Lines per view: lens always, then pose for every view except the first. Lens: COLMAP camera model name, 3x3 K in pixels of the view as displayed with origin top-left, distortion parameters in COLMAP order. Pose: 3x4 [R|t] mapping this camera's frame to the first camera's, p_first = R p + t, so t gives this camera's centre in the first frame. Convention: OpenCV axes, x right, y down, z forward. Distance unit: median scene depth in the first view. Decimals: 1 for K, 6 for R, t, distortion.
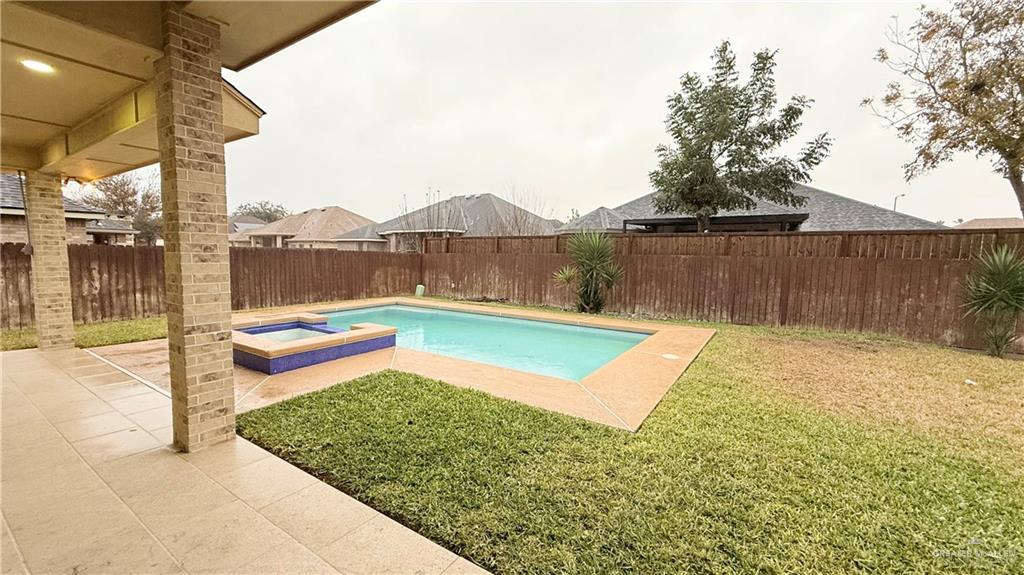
lens RADIAL K [[407.9, 0, 510.0], [0, 407.9, 287.8], [0, 0, 1]] dist [0.001268, -0.000265]
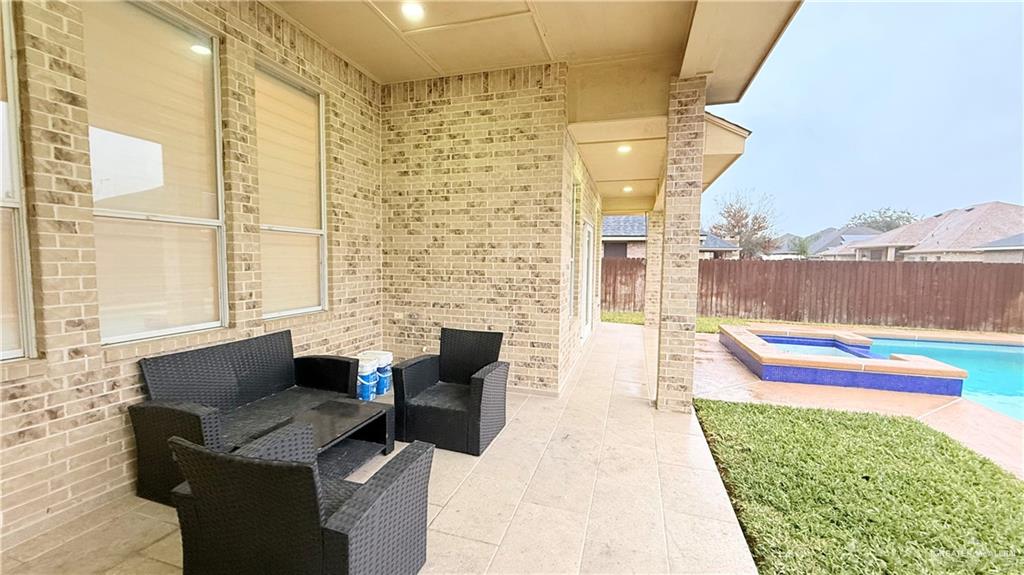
lens RADIAL K [[407.9, 0, 510.0], [0, 407.9, 287.8], [0, 0, 1]] dist [0.001268, -0.000265]
pose [[0.279276, 0.051317, -0.958839, 0.206910], [-0.085961, 0.995898, 0.028263, 0.006807], [0.956356, 0.074530, 0.282541, 0.080419]]
